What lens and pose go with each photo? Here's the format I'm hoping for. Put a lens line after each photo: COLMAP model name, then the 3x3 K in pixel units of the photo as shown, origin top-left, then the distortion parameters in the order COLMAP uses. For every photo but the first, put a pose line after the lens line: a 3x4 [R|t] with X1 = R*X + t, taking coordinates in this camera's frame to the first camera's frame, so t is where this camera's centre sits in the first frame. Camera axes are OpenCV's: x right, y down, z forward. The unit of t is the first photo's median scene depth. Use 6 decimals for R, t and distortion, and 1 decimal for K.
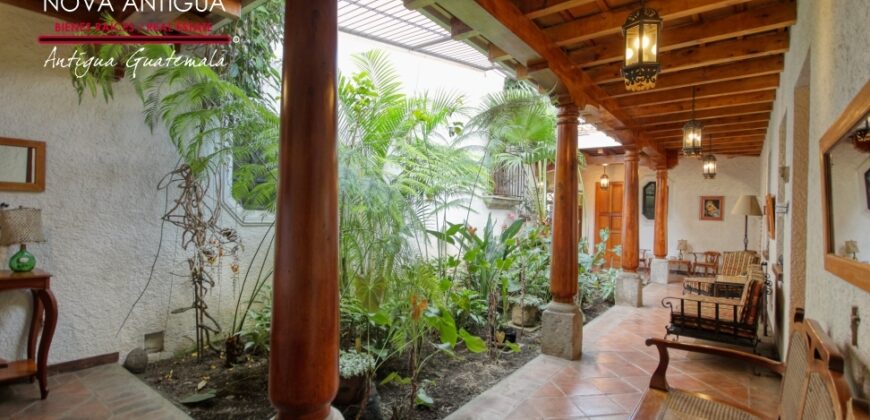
lens RADIAL K [[399.5, 0, 433.9], [0, 399.5, 212.1], [0, 0, 1]] dist [0.002135, -0.001974]
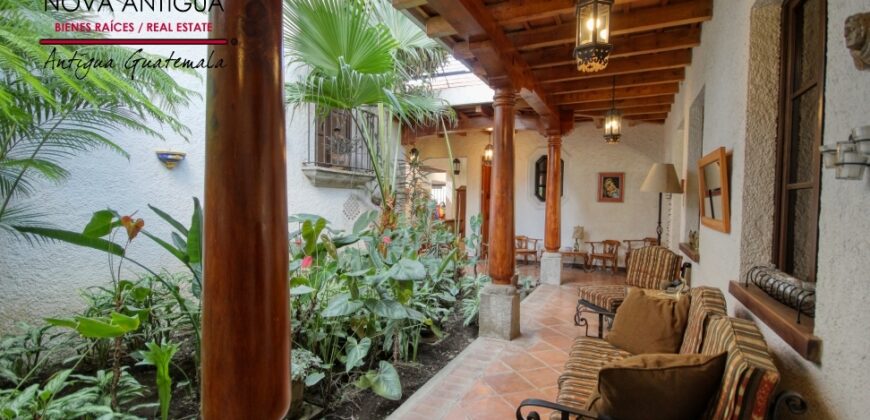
lens RADIAL K [[399.5, 0, 436.4], [0, 399.5, 212.6], [0, 0, 1]] dist [0.002135, -0.001974]
pose [[0.978200, -0.013259, 0.207240, 0.188845], [0.005658, 0.999291, 0.037225, 0.010144], [-0.207586, -0.035241, 0.977582, 0.294366]]
